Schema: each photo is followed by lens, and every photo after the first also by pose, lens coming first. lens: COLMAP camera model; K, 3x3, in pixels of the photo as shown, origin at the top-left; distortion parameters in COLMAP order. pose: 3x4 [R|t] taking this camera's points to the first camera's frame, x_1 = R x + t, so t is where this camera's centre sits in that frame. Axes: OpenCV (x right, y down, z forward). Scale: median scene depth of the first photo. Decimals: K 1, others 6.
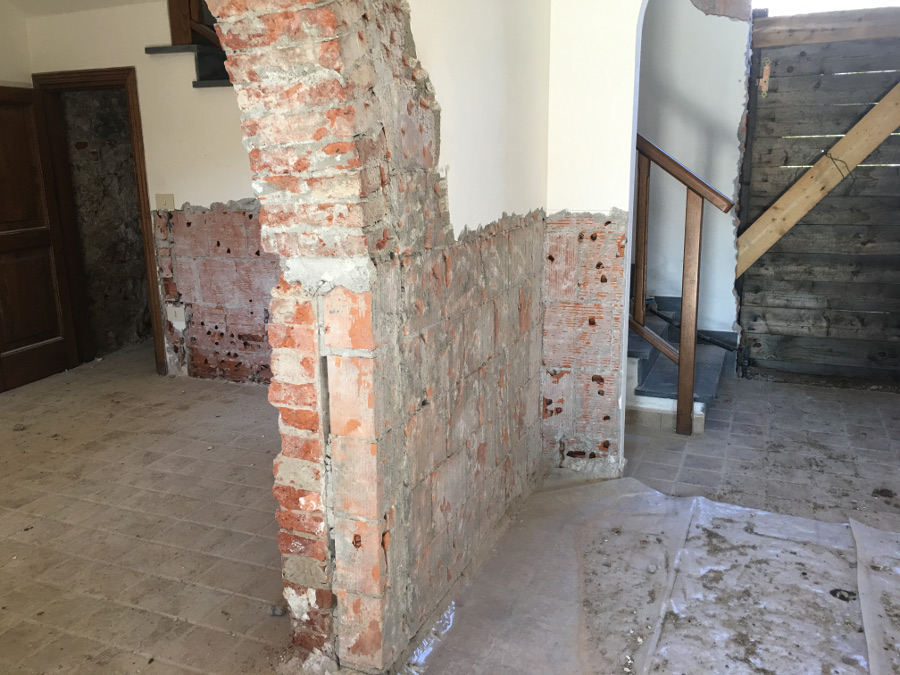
lens RADIAL K [[761.4, 0, 442.6], [0, 761.4, 333.9], [0, 0, 1]] dist [0.069840, -0.090968]
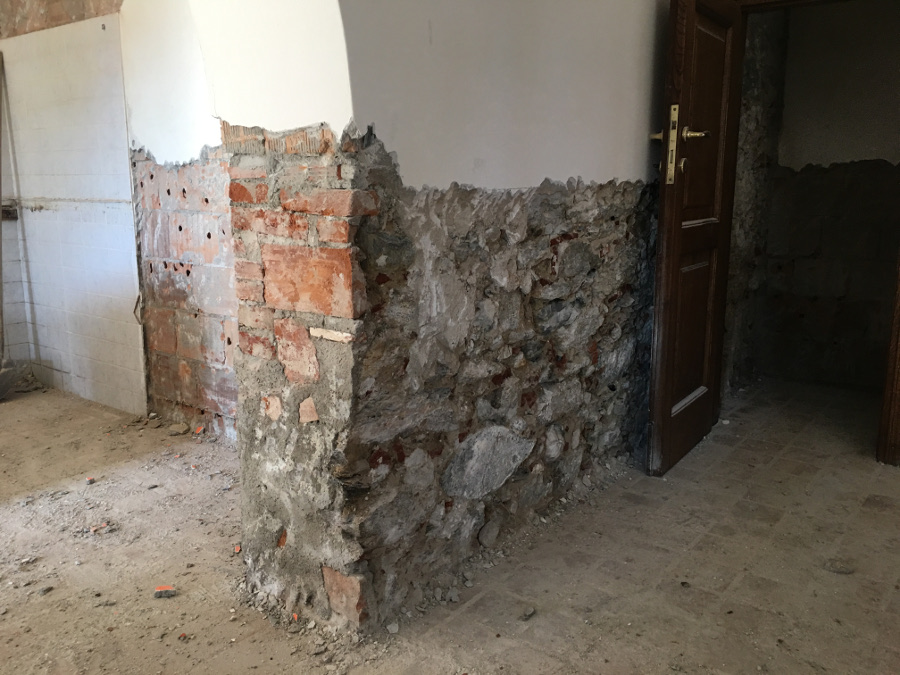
lens RADIAL K [[761.4, 0, 447.8], [0, 761.4, 331.5], [0, 0, 1]] dist [0.069840, -0.090968]
pose [[0.967934, 0.066192, -0.242328, -0.606819], [-0.076144, 0.996586, -0.031927, -0.005949], [0.239388, 0.049355, 0.969669, 0.340618]]
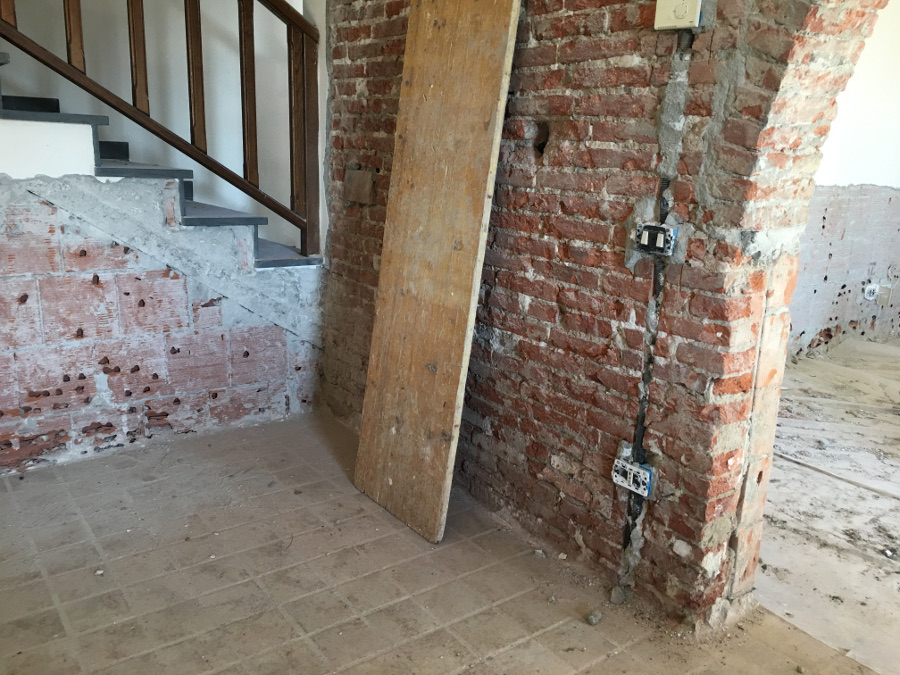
lens RADIAL K [[761.4, 0, 443.7], [0, 761.4, 334.3], [0, 0, 1]] dist [0.069840, -0.090968]
pose [[0.512145, -0.170518, 0.841802, -0.529828], [0.156875, 0.982179, 0.103513, -0.054078], [-0.844451, 0.079044, 0.529768, 0.320106]]
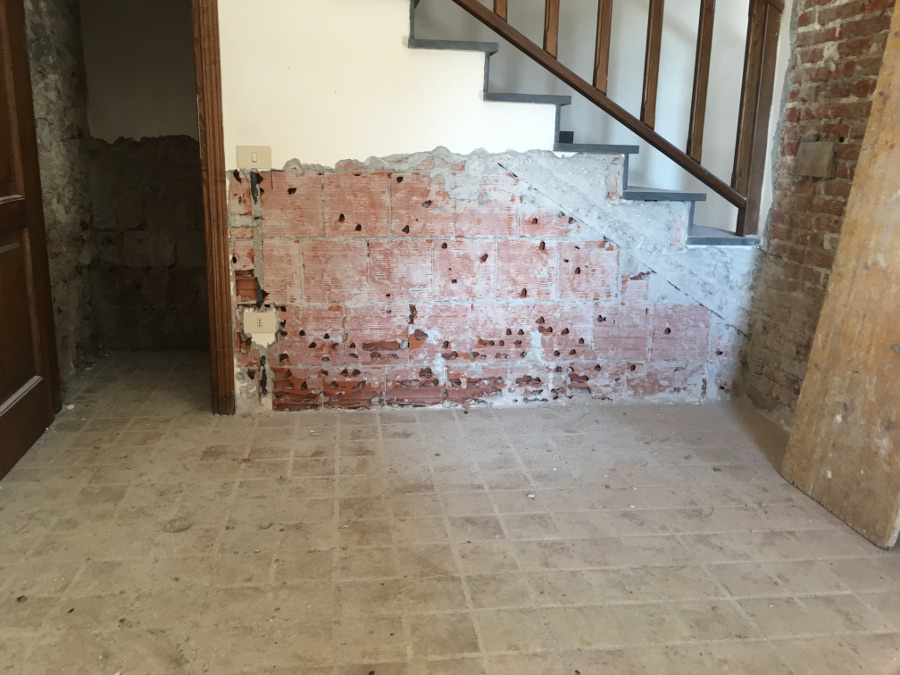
lens RADIAL K [[761.4, 0, 432.4], [0, 761.4, 325.8], [0, 0, 1]] dist [0.069840, -0.090968]
pose [[0.870734, -0.076266, 0.485805, -0.568479], [0.082509, 0.996554, 0.008562, -0.016662], [-0.484784, 0.032628, 0.874025, 0.338421]]
